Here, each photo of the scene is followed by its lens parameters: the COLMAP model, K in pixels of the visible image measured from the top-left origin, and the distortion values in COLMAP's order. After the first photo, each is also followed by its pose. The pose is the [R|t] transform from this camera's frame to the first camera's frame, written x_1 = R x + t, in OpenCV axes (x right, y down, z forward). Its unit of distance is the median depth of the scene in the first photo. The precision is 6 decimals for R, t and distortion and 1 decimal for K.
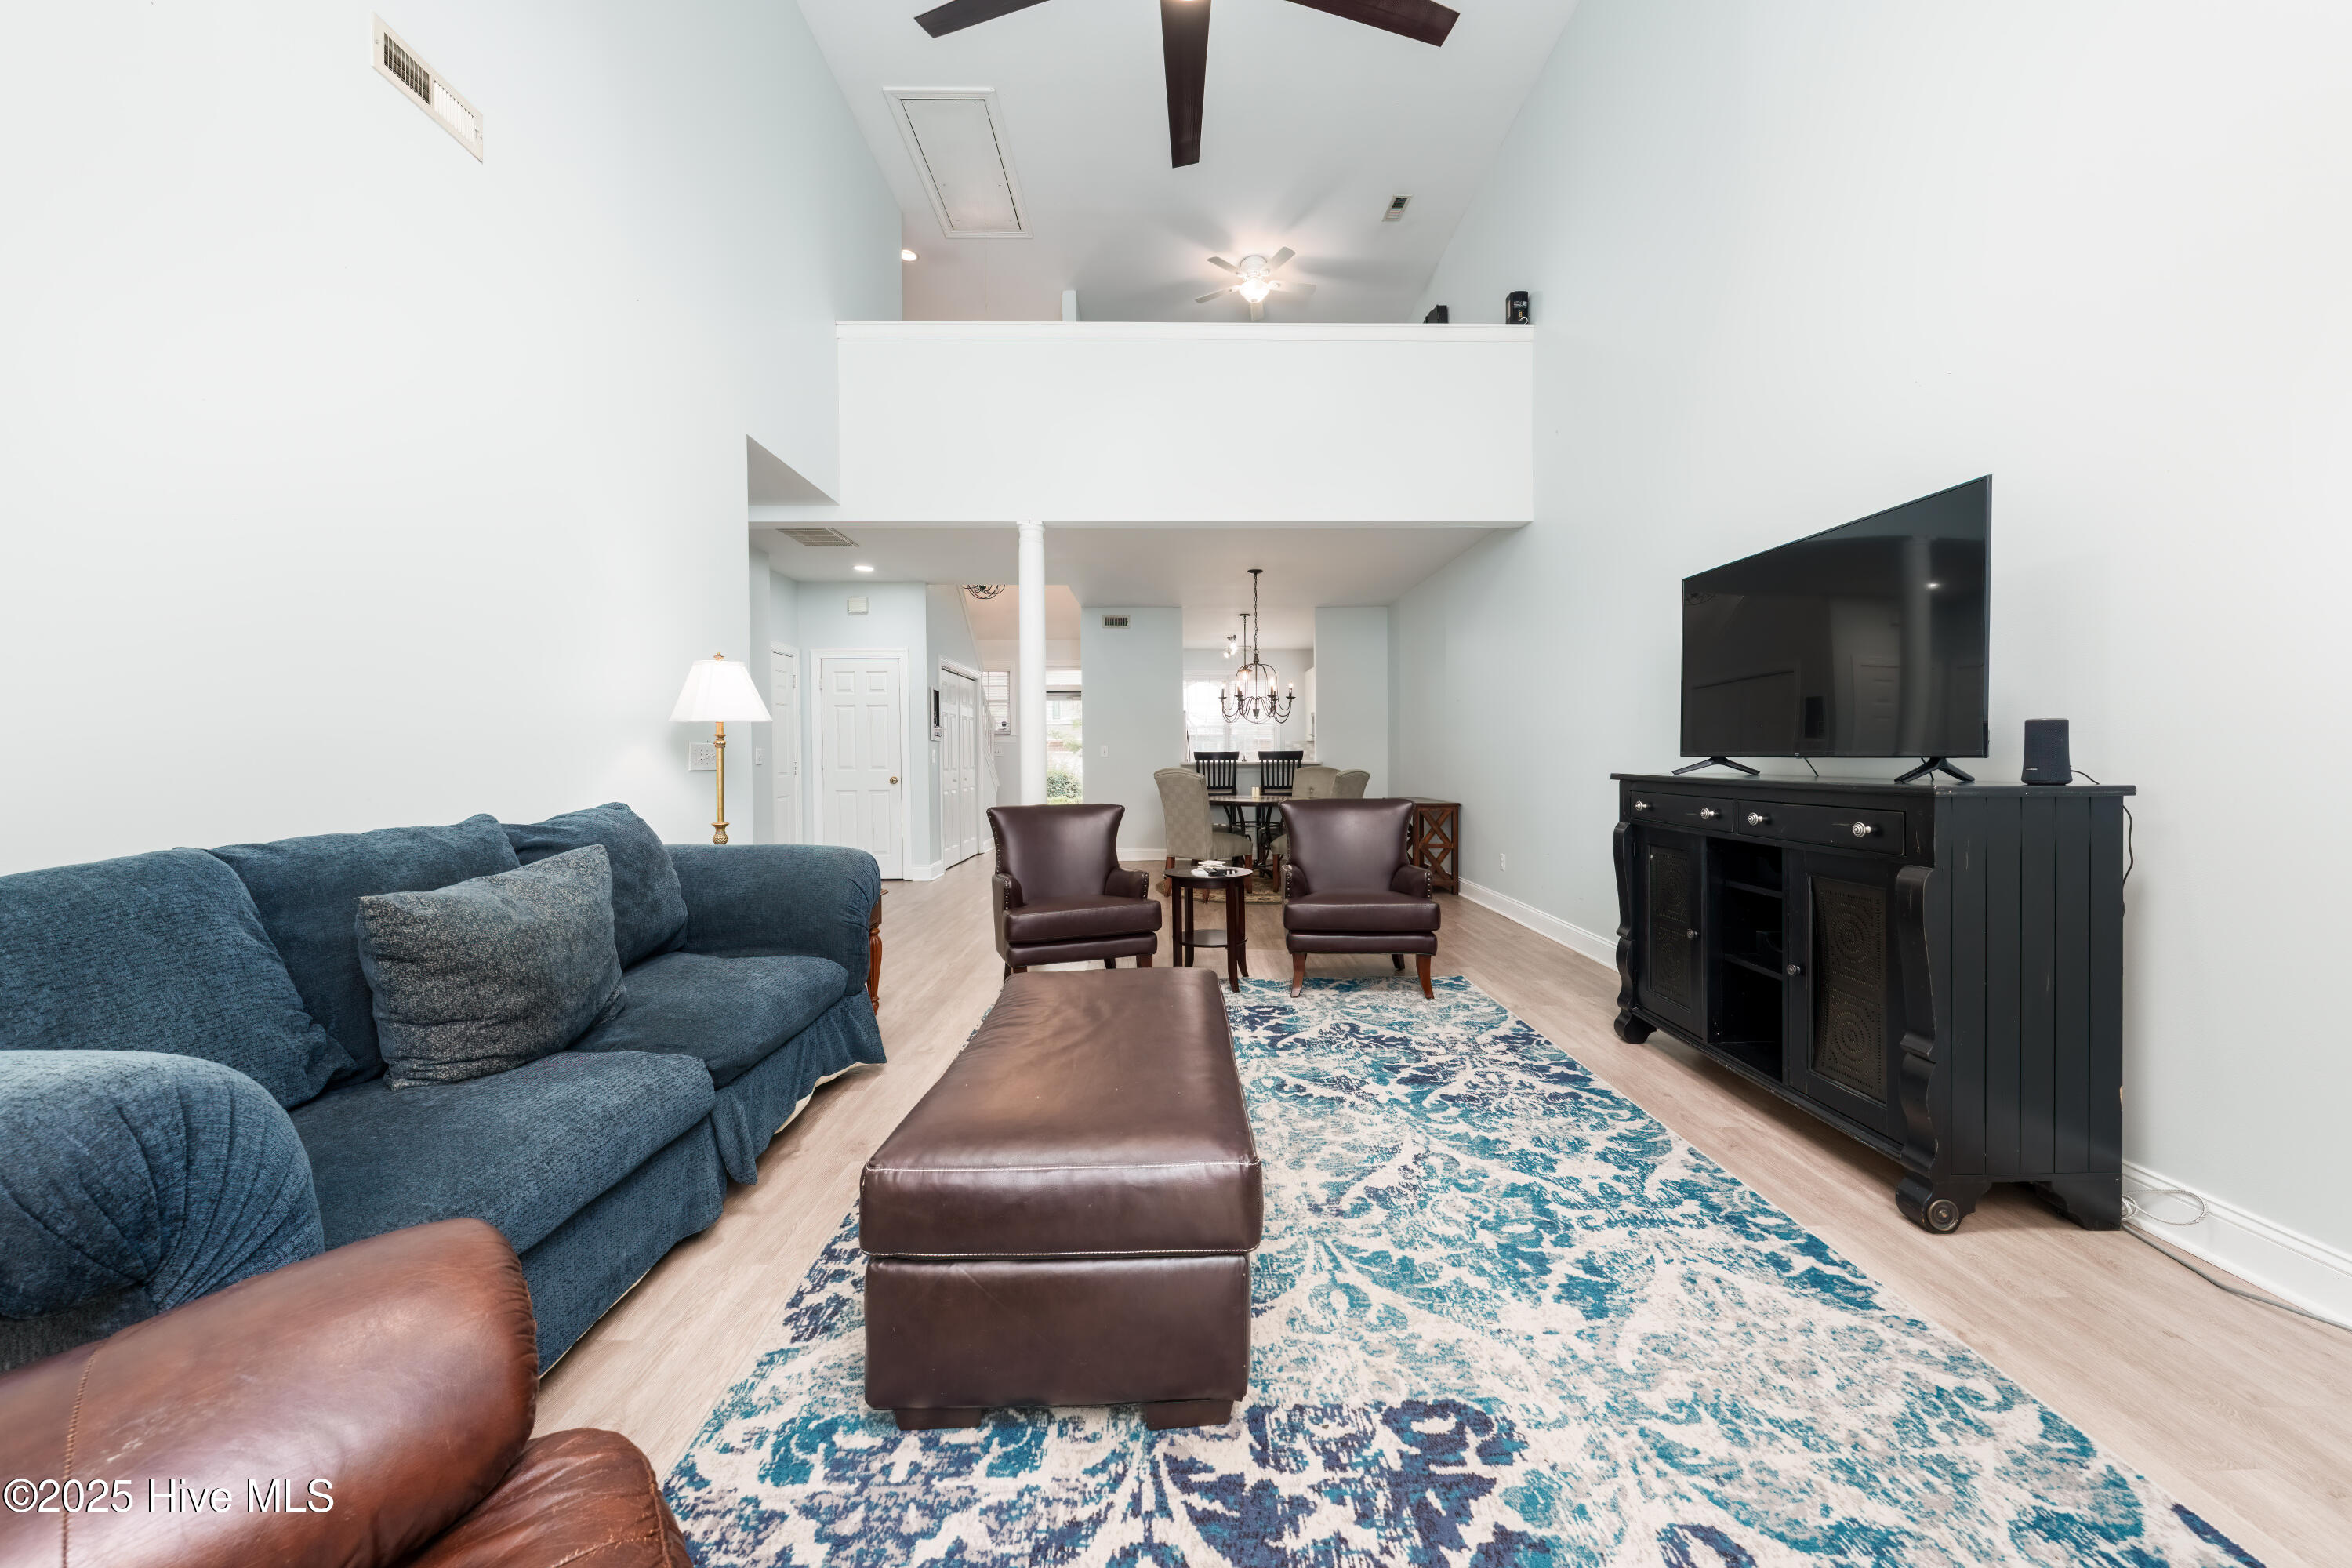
lens RADIAL K [[825.7, 0, 1188.1], [0, 825.7, 768.5], [0, 0, 1]] dist [-0.000783, -0.000093]
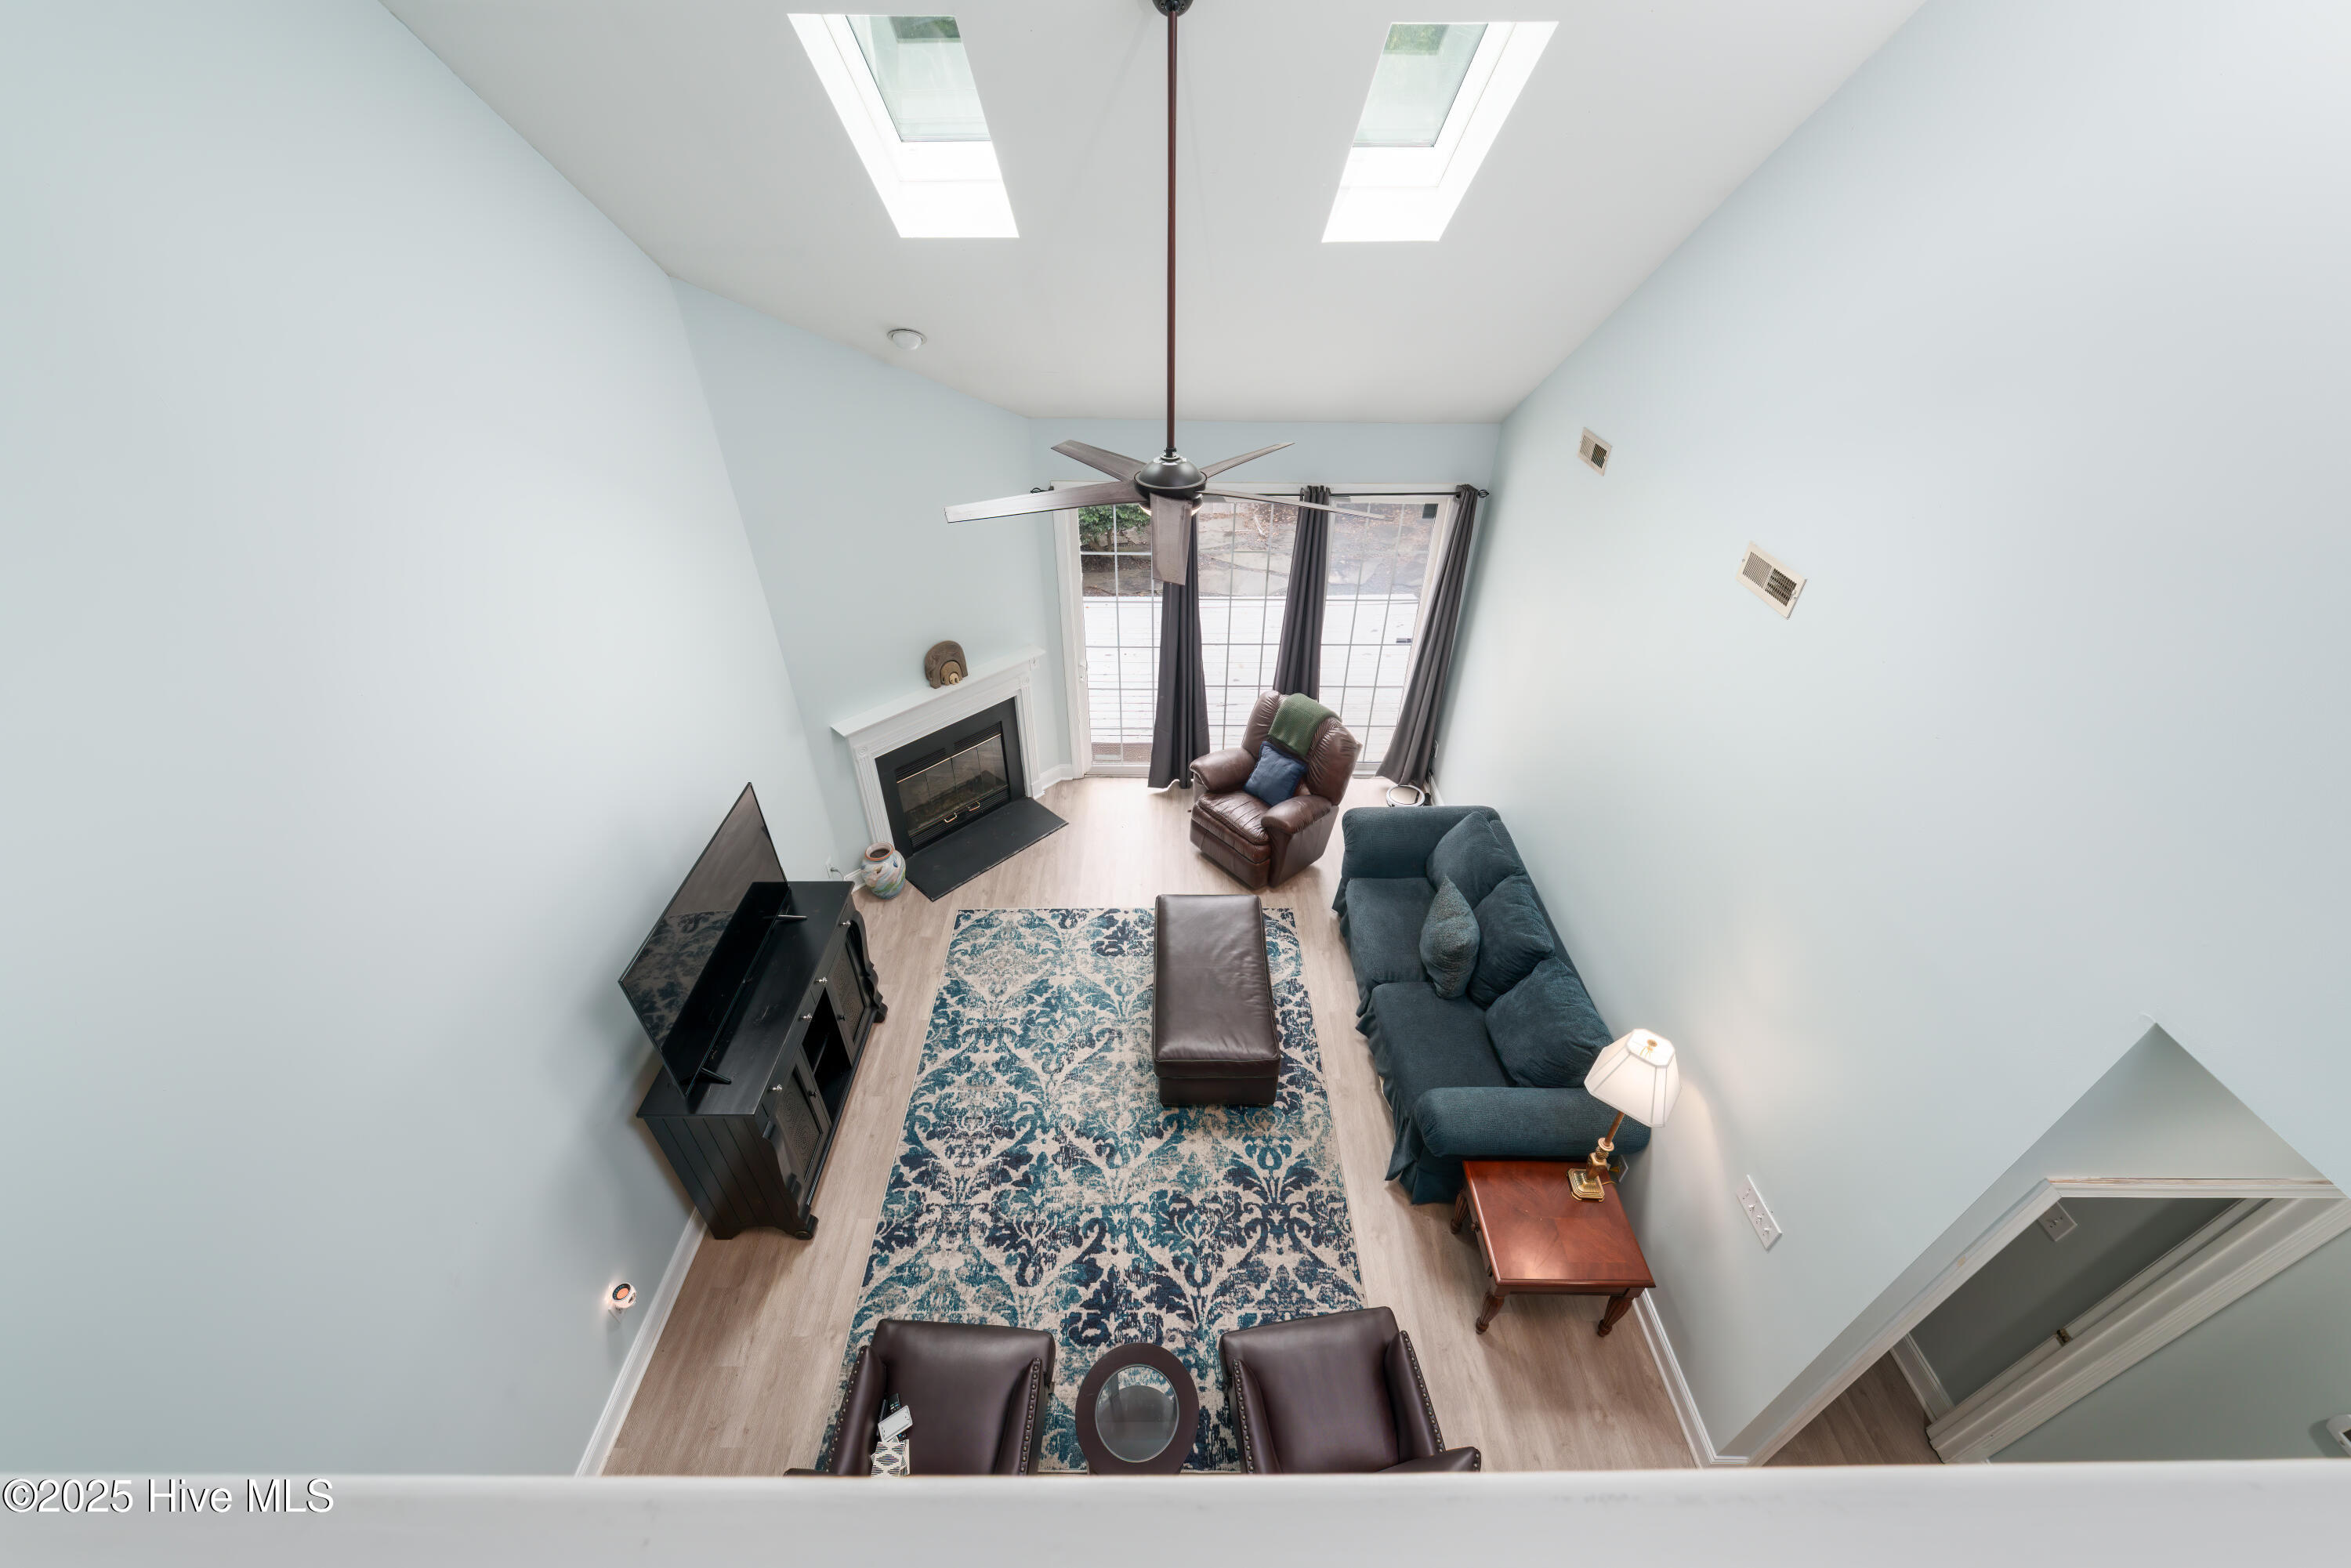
lens RADIAL K [[879.1, 0, 1167.3], [0, 879.1, 788.1], [0, 0, 1]] dist [0.000509, -0.000251]
pose [[-0.999790, -0.011227, 0.017166, -0.014535], [0.001418, 0.797068, 0.603888, -1.313369], [-0.020462, 0.603785, -0.796885, 2.179109]]
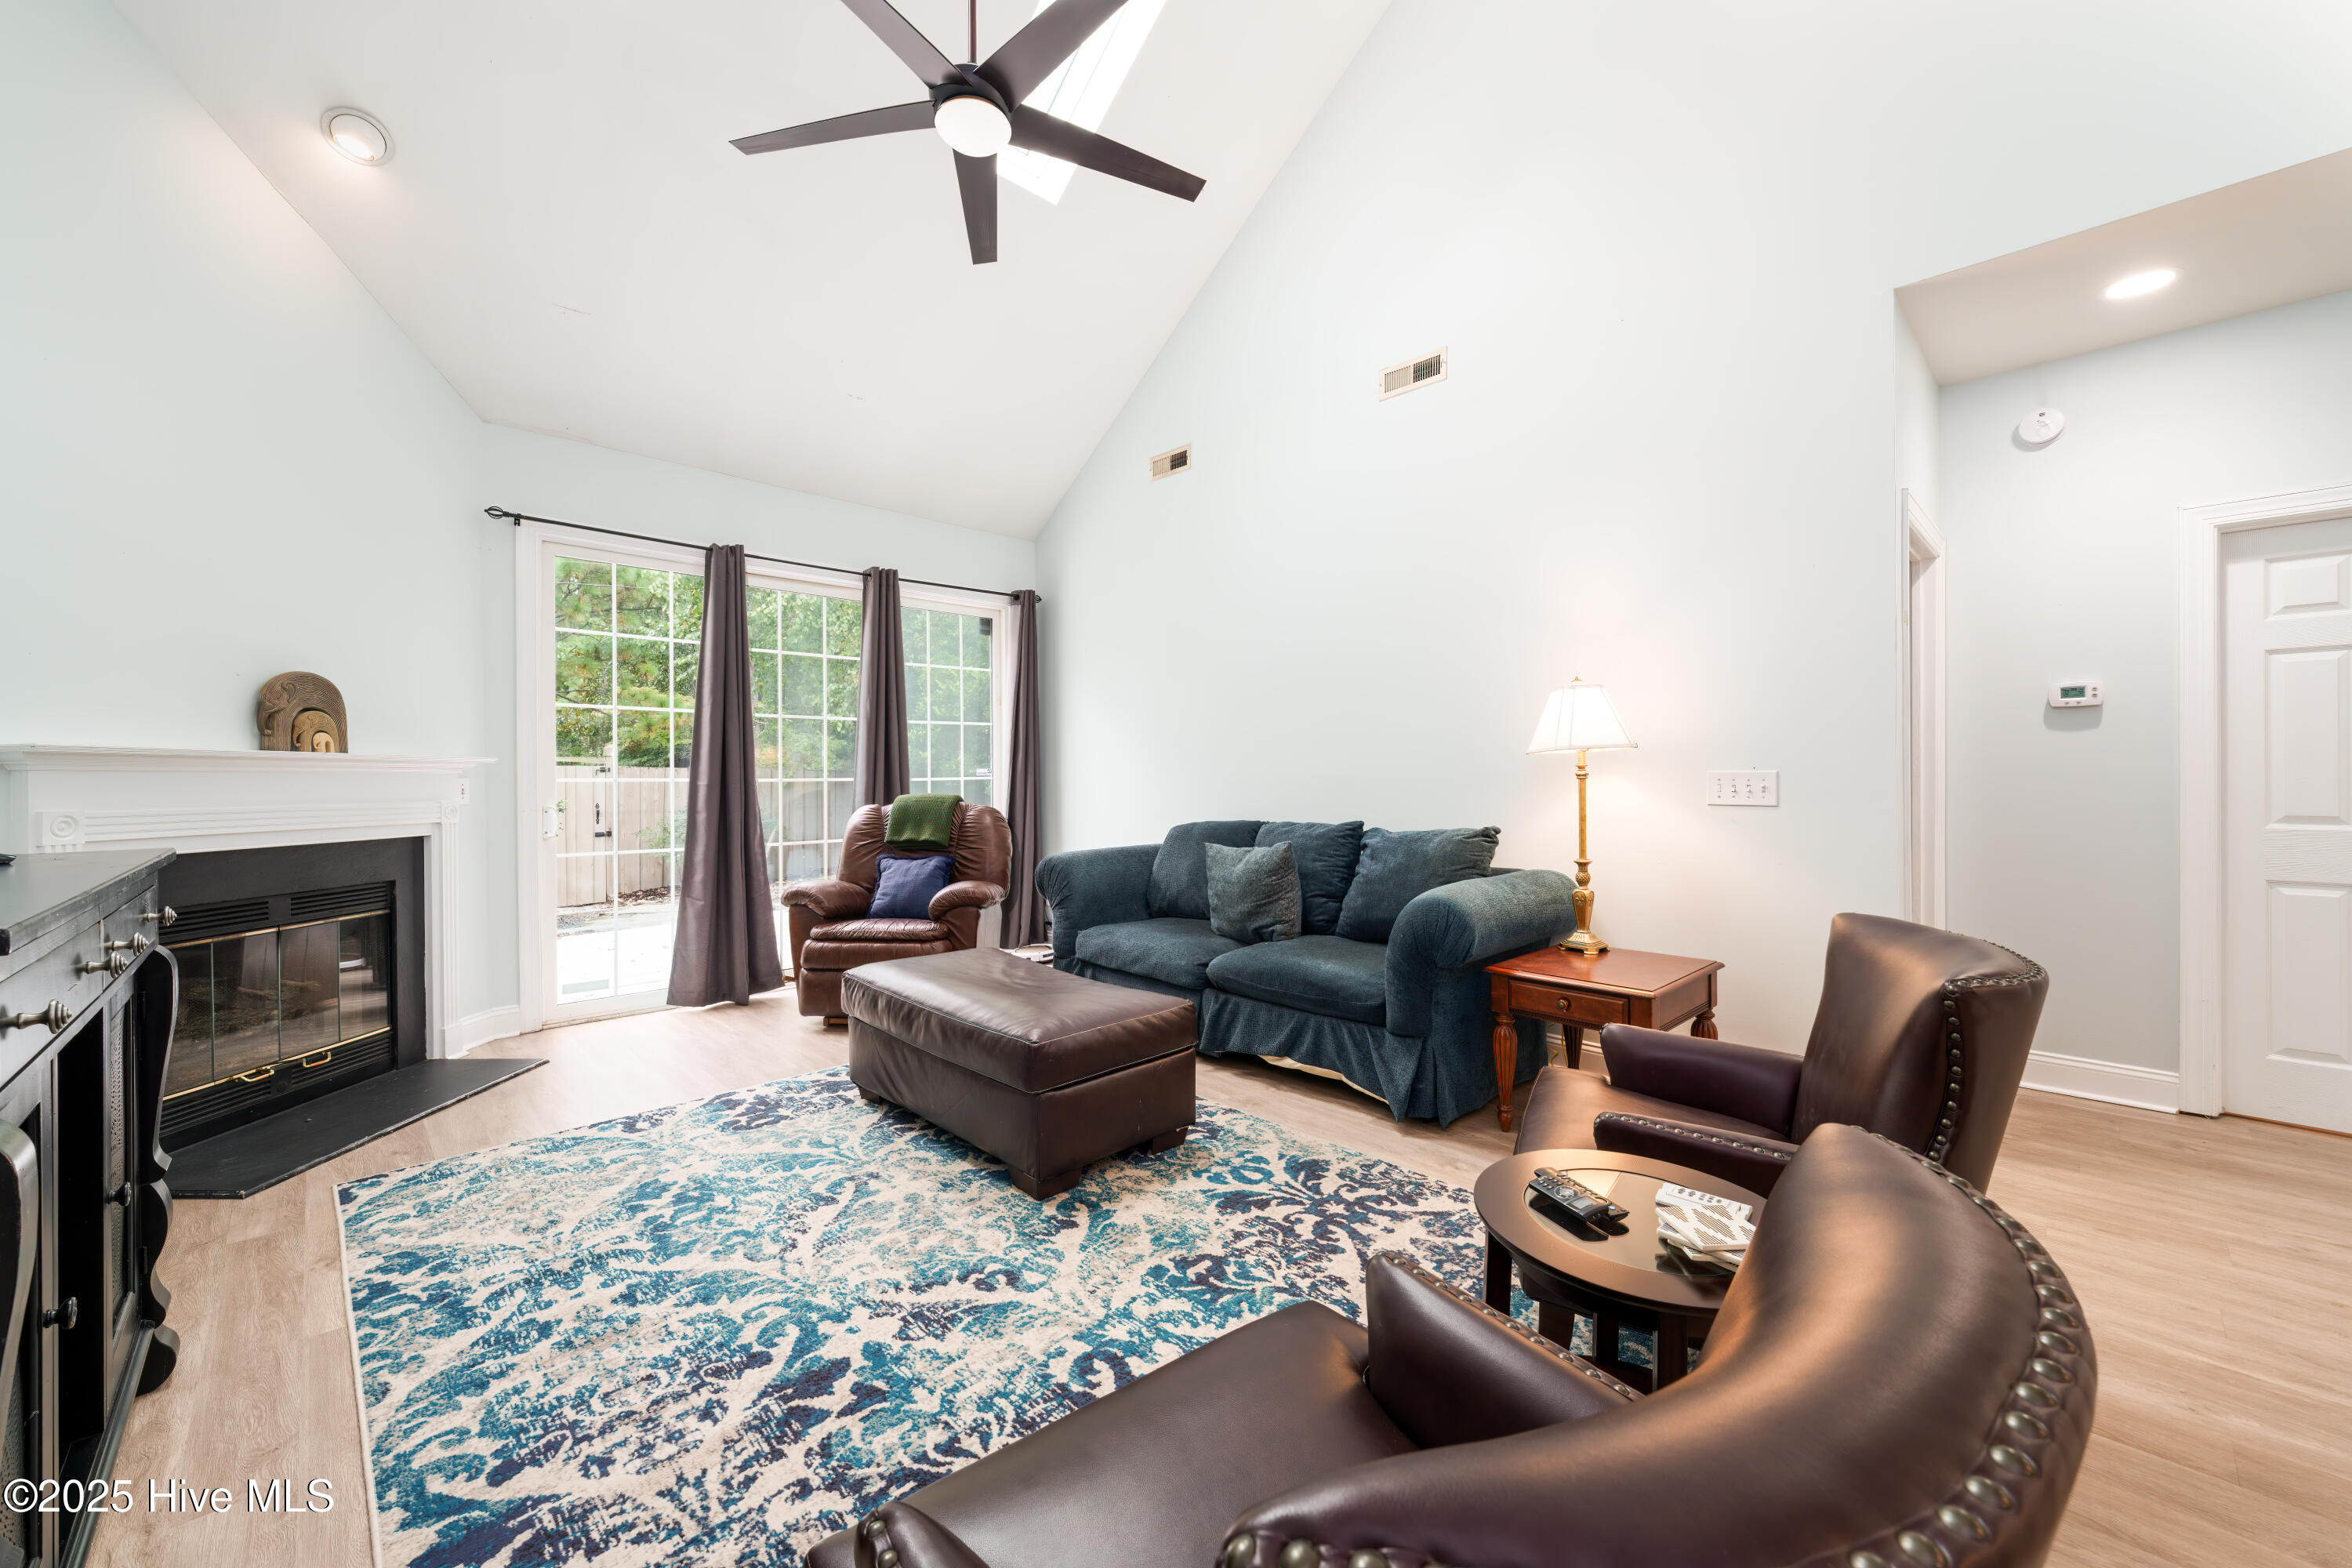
lens RADIAL K [[900.8, 0, 1178.7], [0, 900.8, 780.6], [0, 0, 1]] dist [0.001074, -0.001049]
pose [[-0.732962, 0.011334, -0.680175, 0.601118], [-0.001996, 0.999821, 0.018812, -0.055745], [0.680267, 0.015146, -0.732808, 1.900603]]
